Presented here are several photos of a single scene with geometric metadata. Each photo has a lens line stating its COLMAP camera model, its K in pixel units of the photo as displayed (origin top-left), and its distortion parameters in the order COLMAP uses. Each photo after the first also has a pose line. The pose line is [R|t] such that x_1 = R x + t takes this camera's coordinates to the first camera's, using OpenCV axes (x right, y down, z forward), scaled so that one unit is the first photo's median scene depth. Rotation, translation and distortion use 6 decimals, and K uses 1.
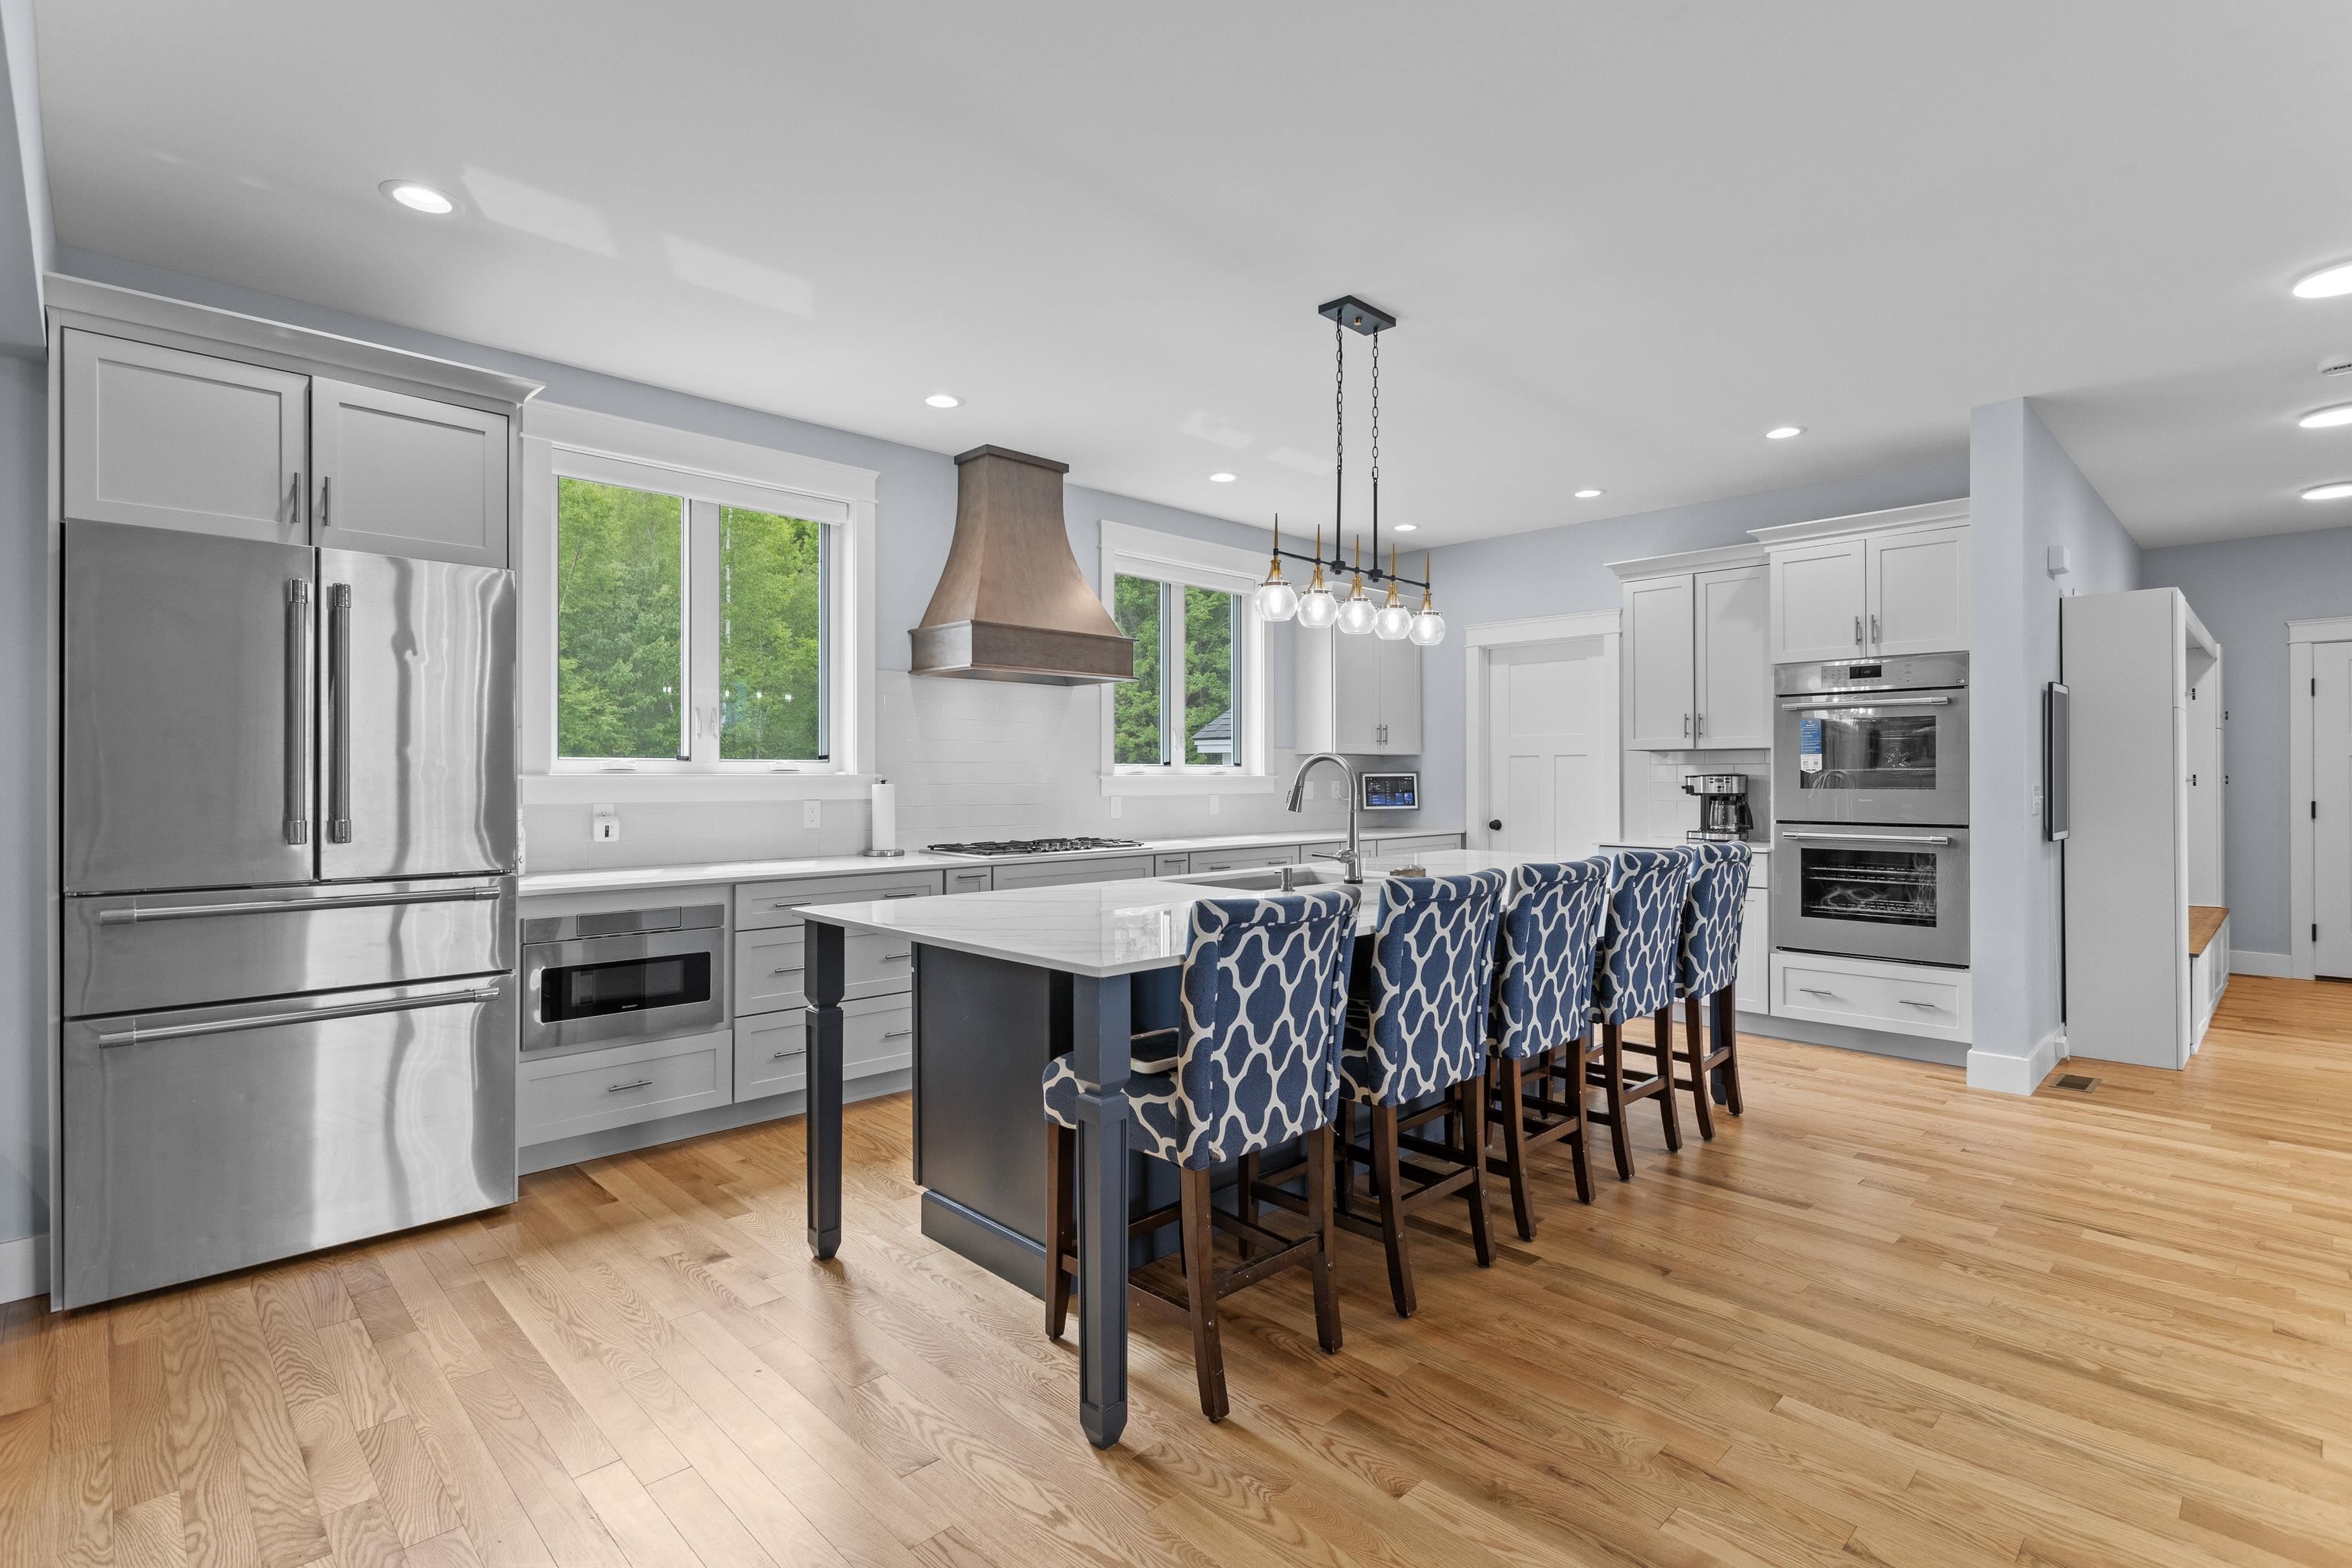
lens RADIAL K [[1123.6, 0, 1187.8], [0, 1123.6, 781.8], [0, 0, 1]] dist [-0.001530, 0.002679]
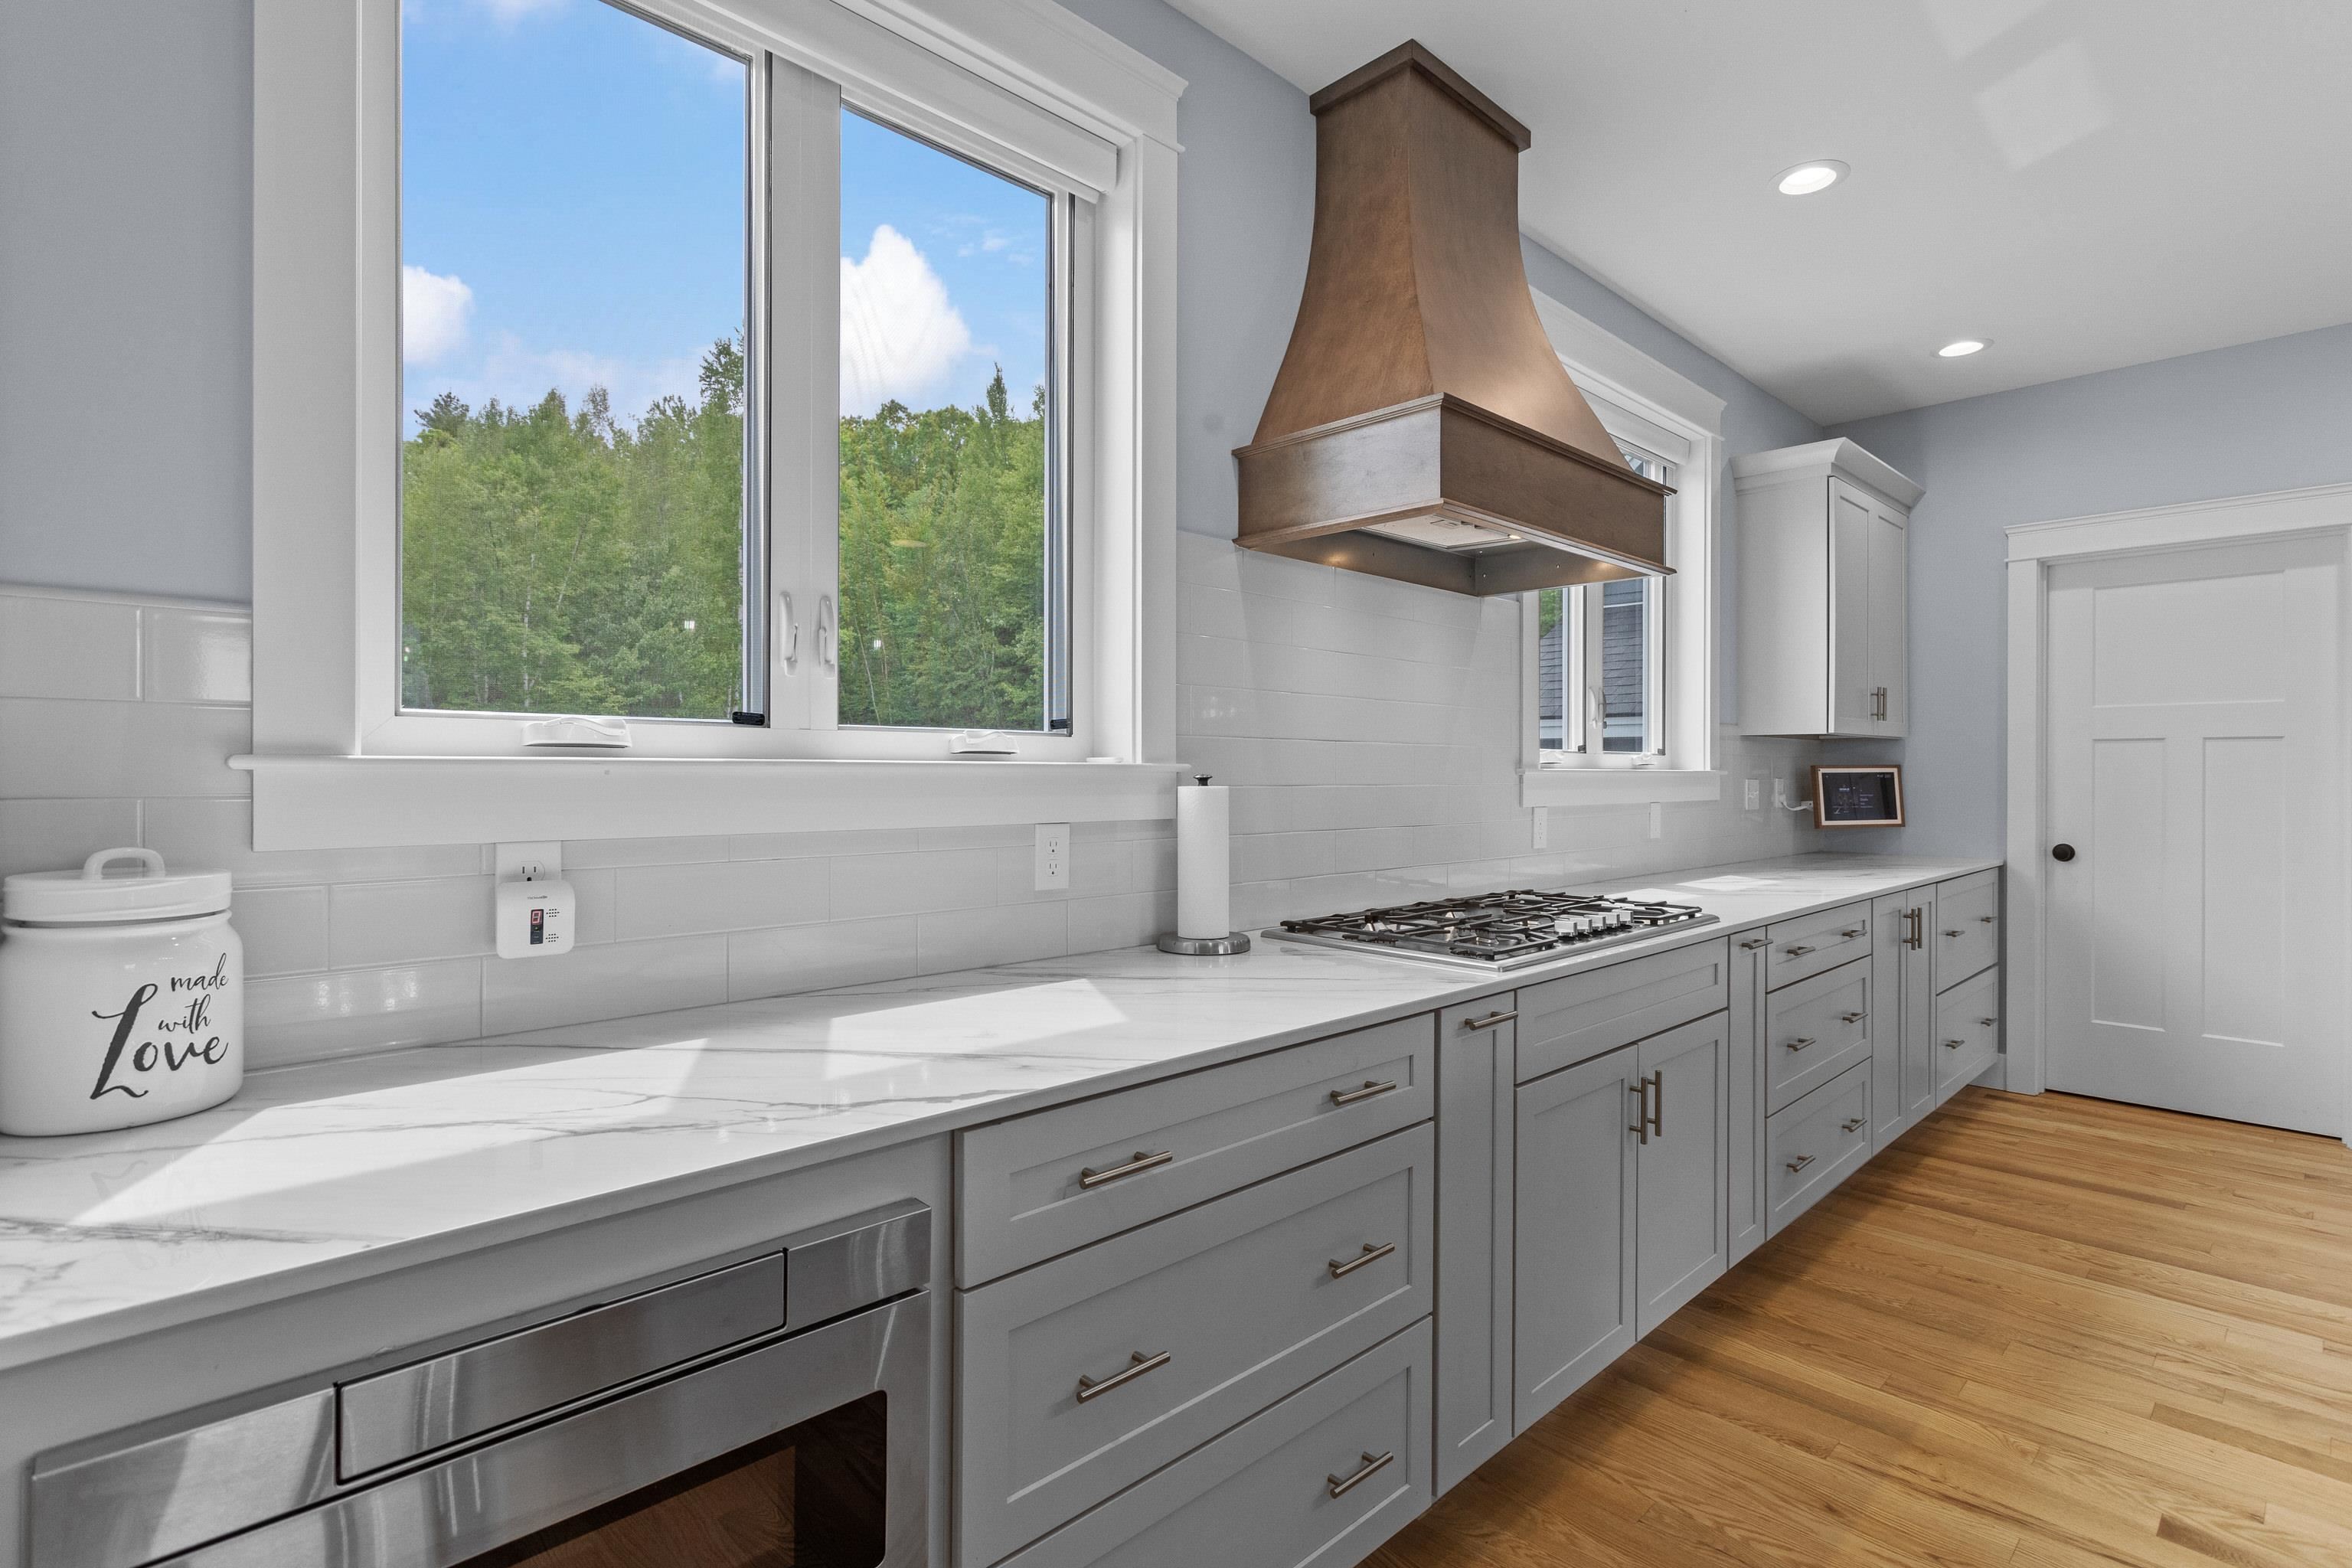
lens RADIAL K [[1123.6, 0, 1214.8], [0, 1123.6, 778.7], [0, 0, 1]] dist [-0.001530, 0.002679]
pose [[0.999920, 0.002157, 0.012462, -0.273314], [-0.002145, 0.999997, -0.001035, -0.000102], [-0.012464, 0.001008, 0.999922, 0.566262]]
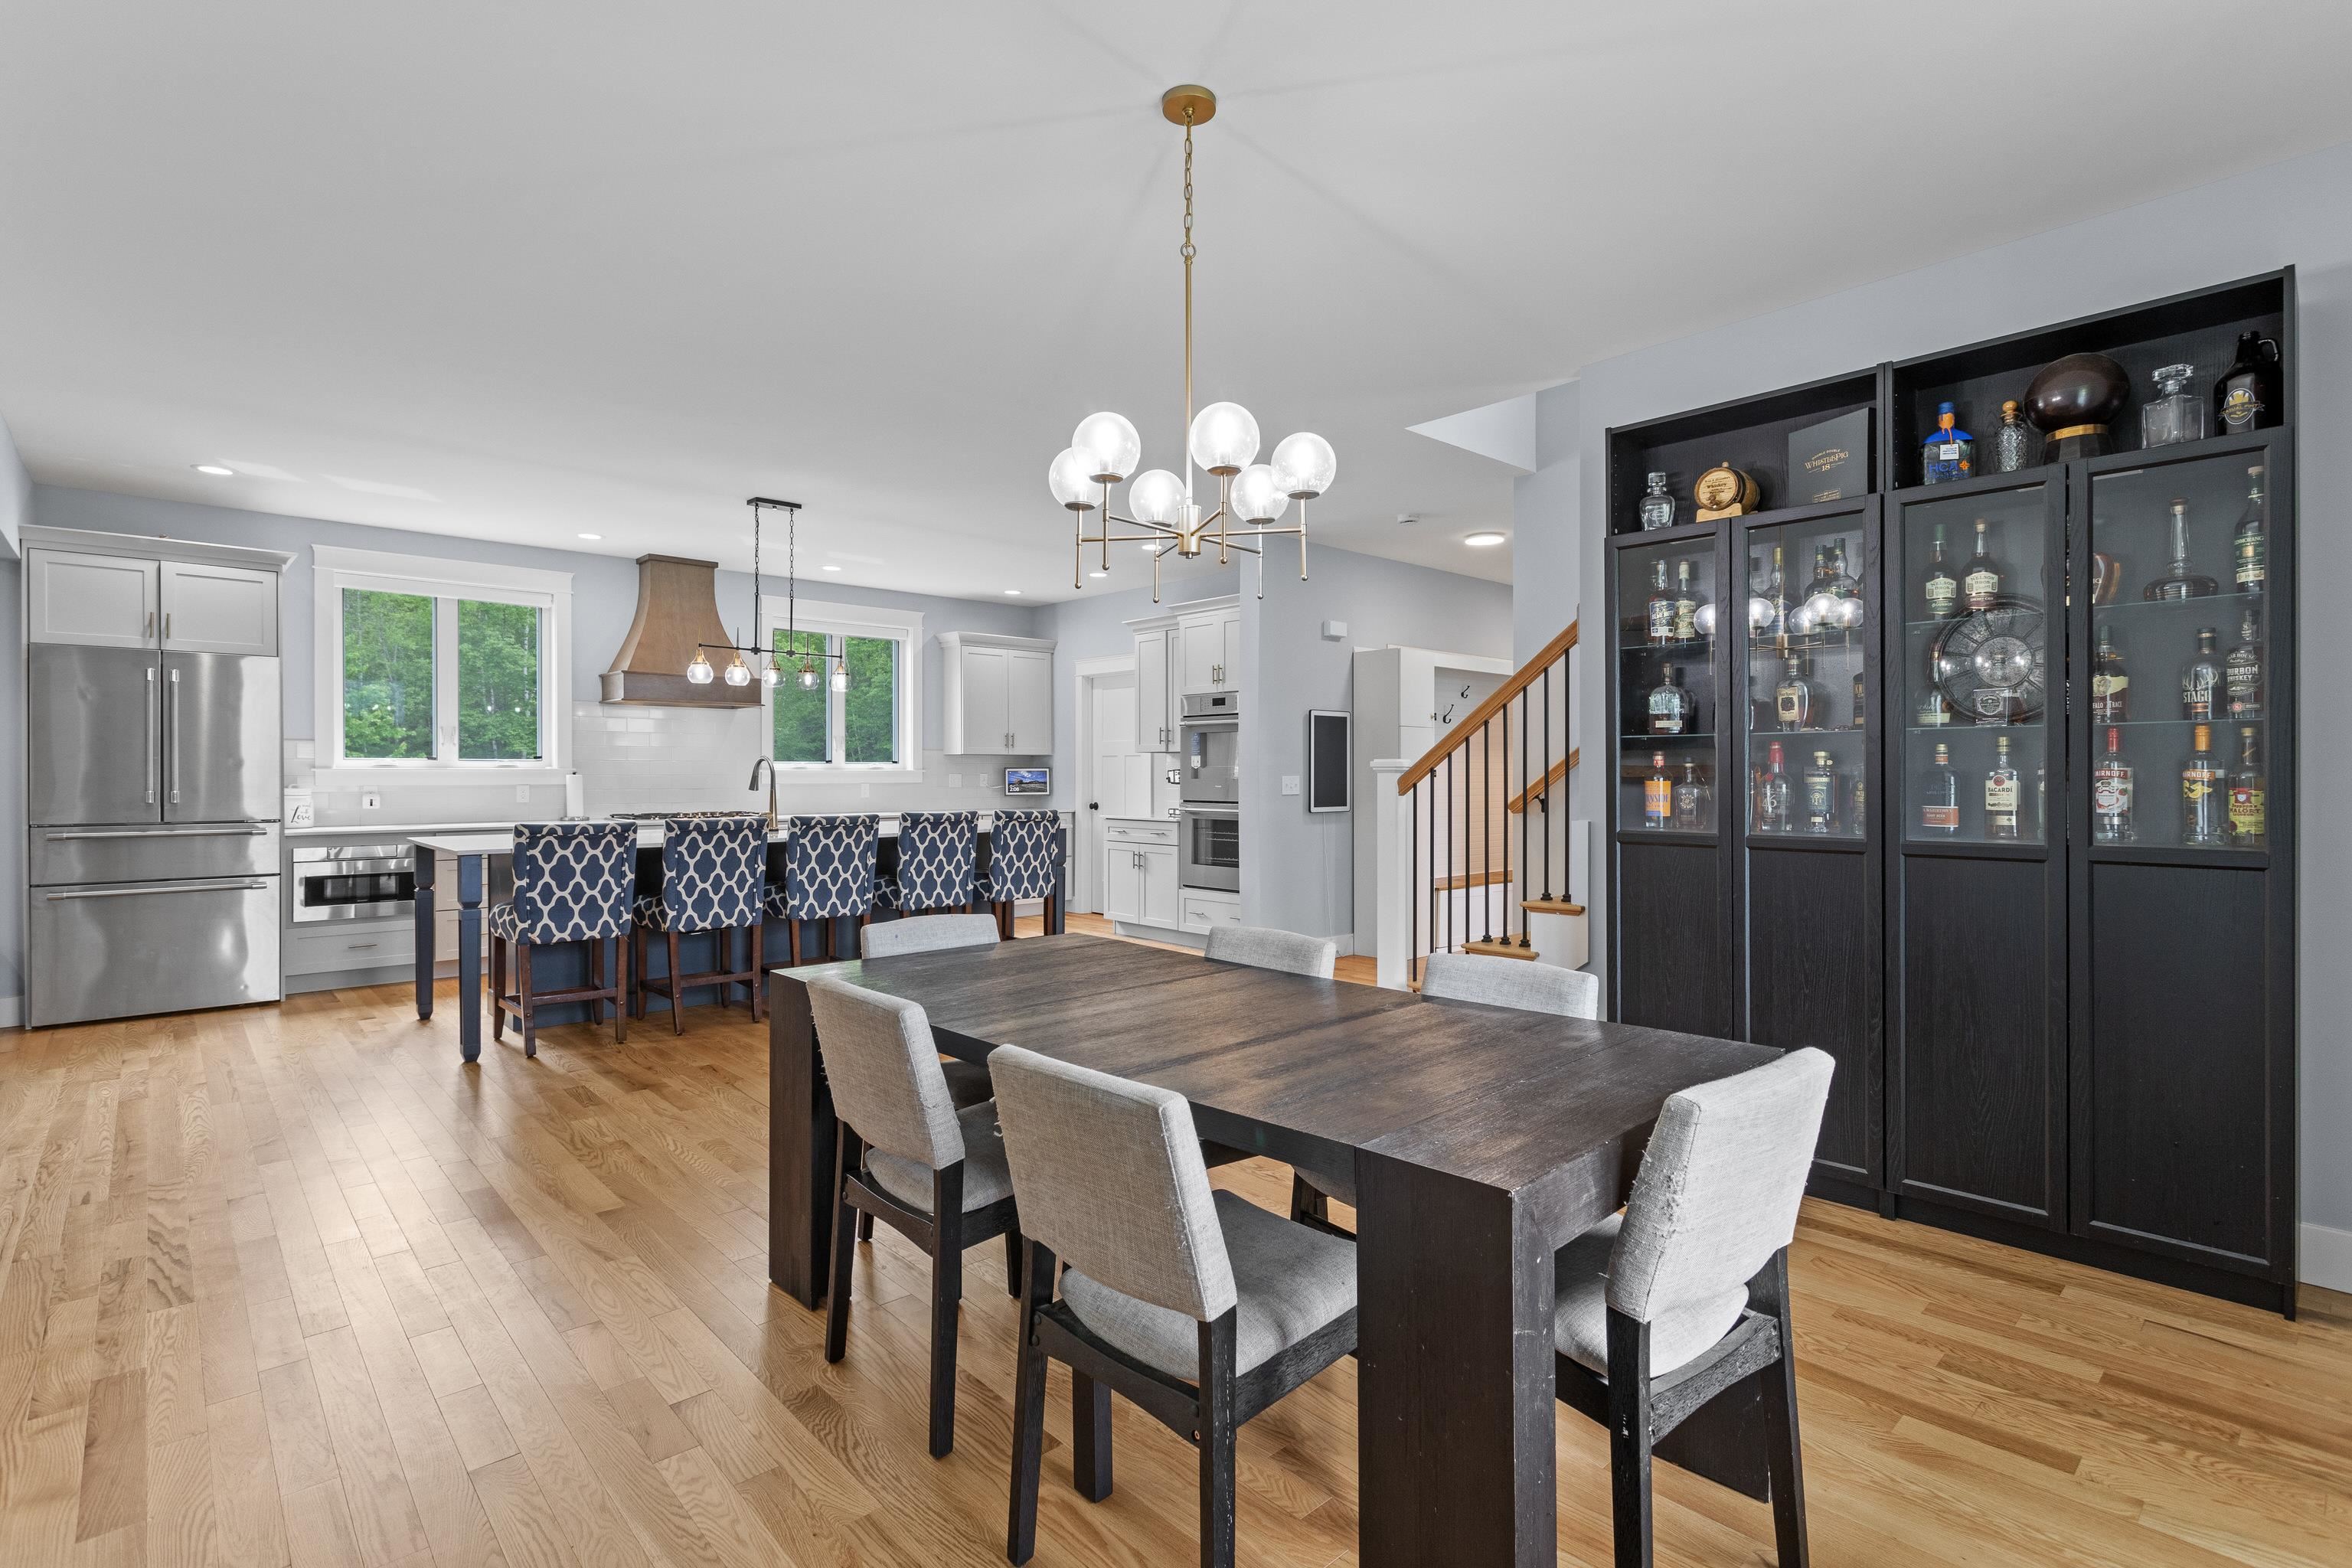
lens RADIAL K [[1123.6, 0, 1191.9], [0, 1123.6, 779.6], [0, 0, 1]] dist [-0.001530, 0.002679]
pose [[0.999795, 0.000970, -0.020236, 0.617824], [-0.000950, 0.999999, 0.000984, 0.006059], [0.020237, -0.000964, 0.999795, -0.536442]]
